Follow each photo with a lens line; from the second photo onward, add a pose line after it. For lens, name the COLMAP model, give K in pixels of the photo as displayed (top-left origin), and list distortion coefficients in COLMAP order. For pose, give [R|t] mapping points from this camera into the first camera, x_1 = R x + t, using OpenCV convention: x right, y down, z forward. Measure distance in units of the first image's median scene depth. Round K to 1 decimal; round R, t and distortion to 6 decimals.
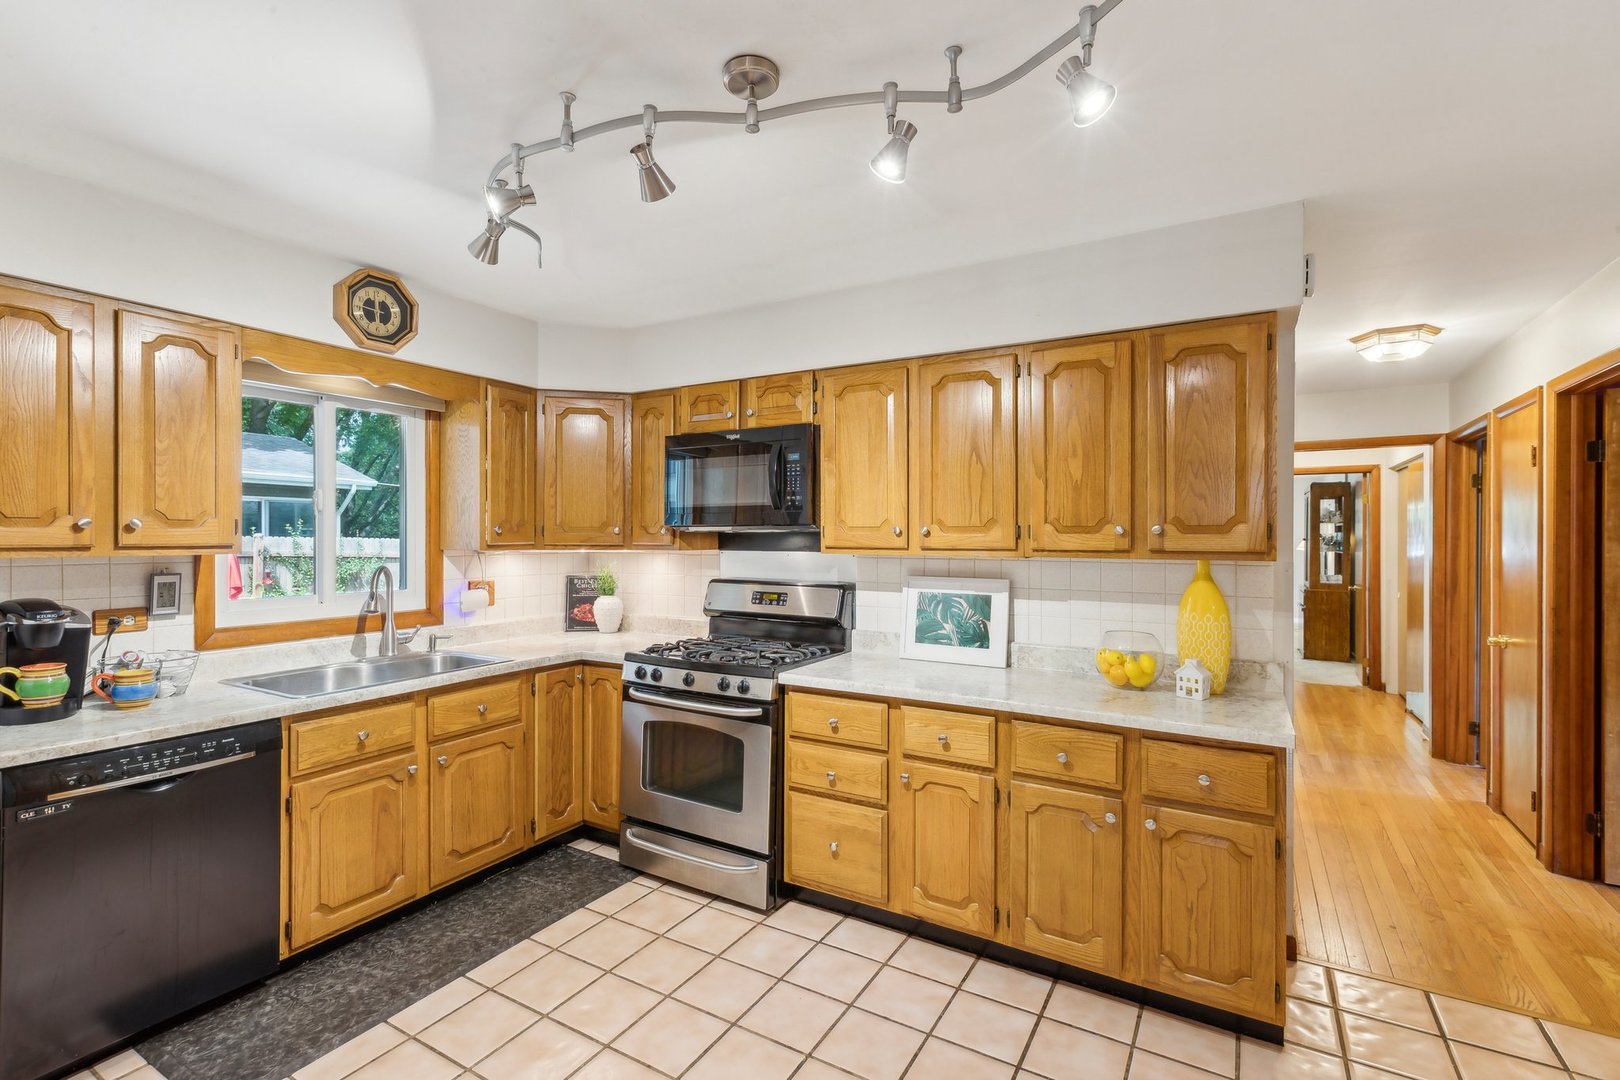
lens RADIAL K [[727.3, 0, 810.0], [0, 727.3, 540.0], [0, 0, 1]] dist [0.004842, -0.000527]
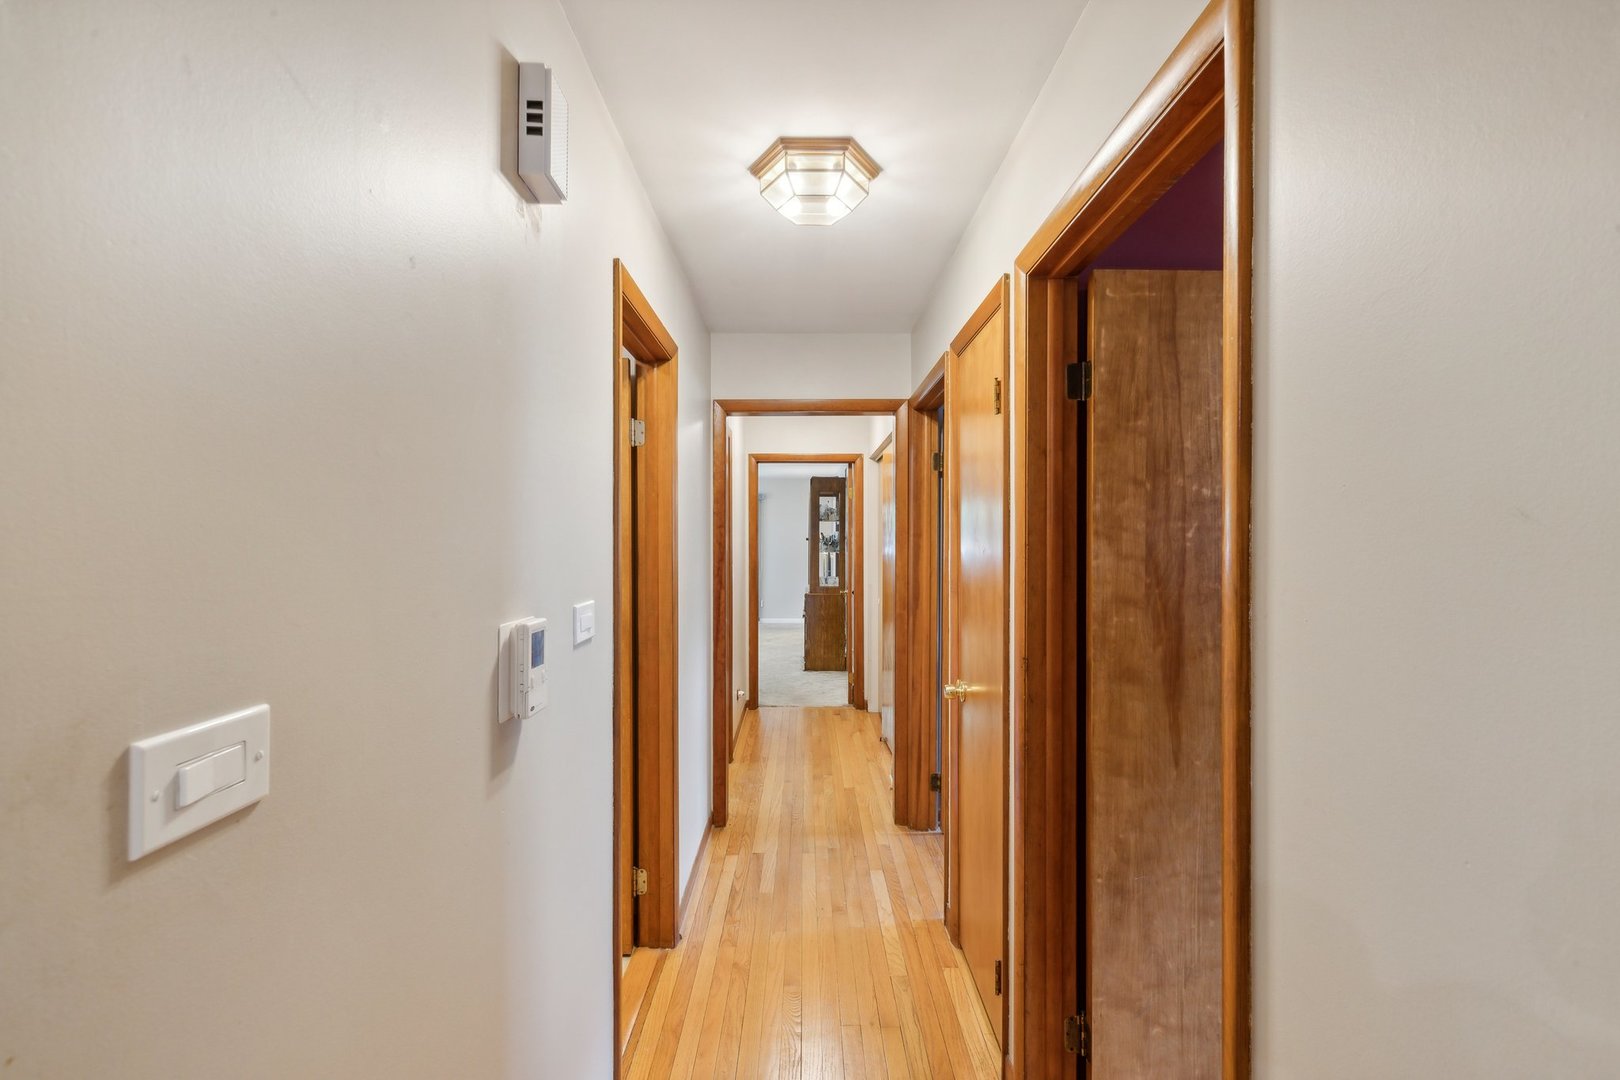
lens RADIAL K [[727.3, 0, 810.0], [0, 727.3, 540.0], [0, 0, 1]] dist [0.004842, -0.000527]
pose [[0.854814, -0.001294, 0.518933, 0.222783], [0.001759, 0.999998, -0.000404, 0.000947], [-0.518932, 0.001258, 0.854815, 0.230852]]
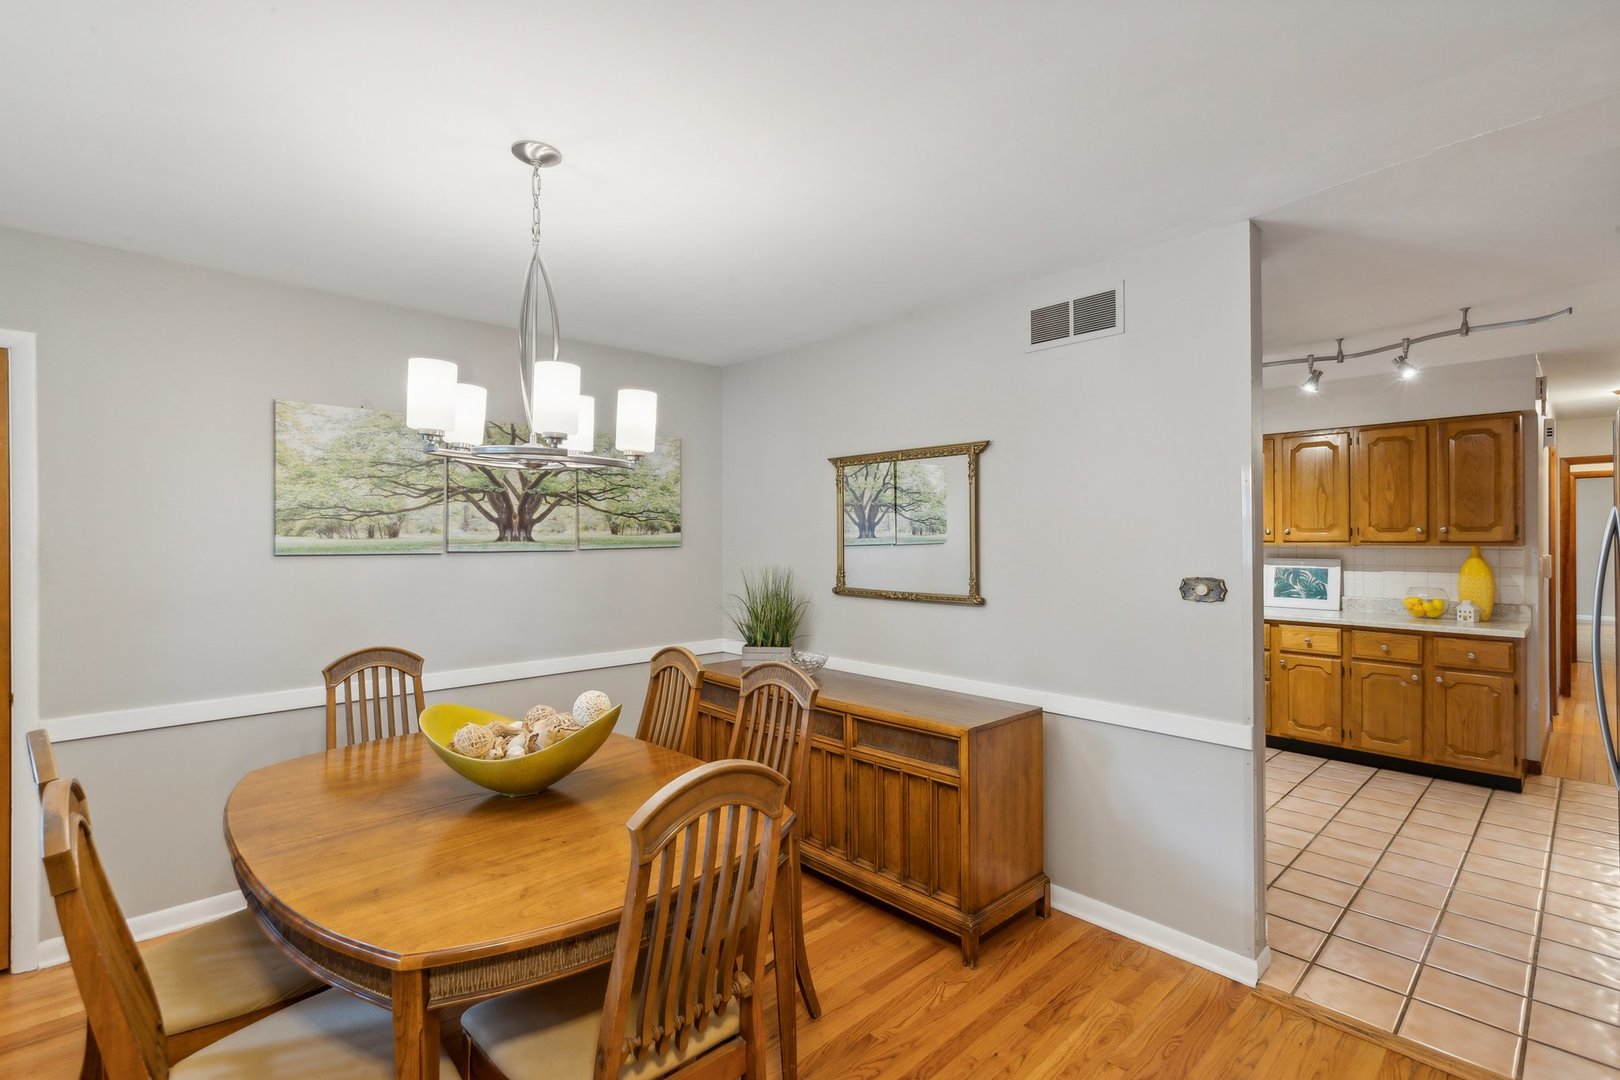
lens RADIAL K [[727.3, 0, 810.0], [0, 727.3, 540.0], [0, 0, 1]] dist [0.004842, -0.000527]
pose [[0.959170, -0.006048, -0.282766, -0.580593], [0.006834, 0.999975, 0.001793, -0.002796], [0.282748, -0.003652, 0.959187, -1.318114]]
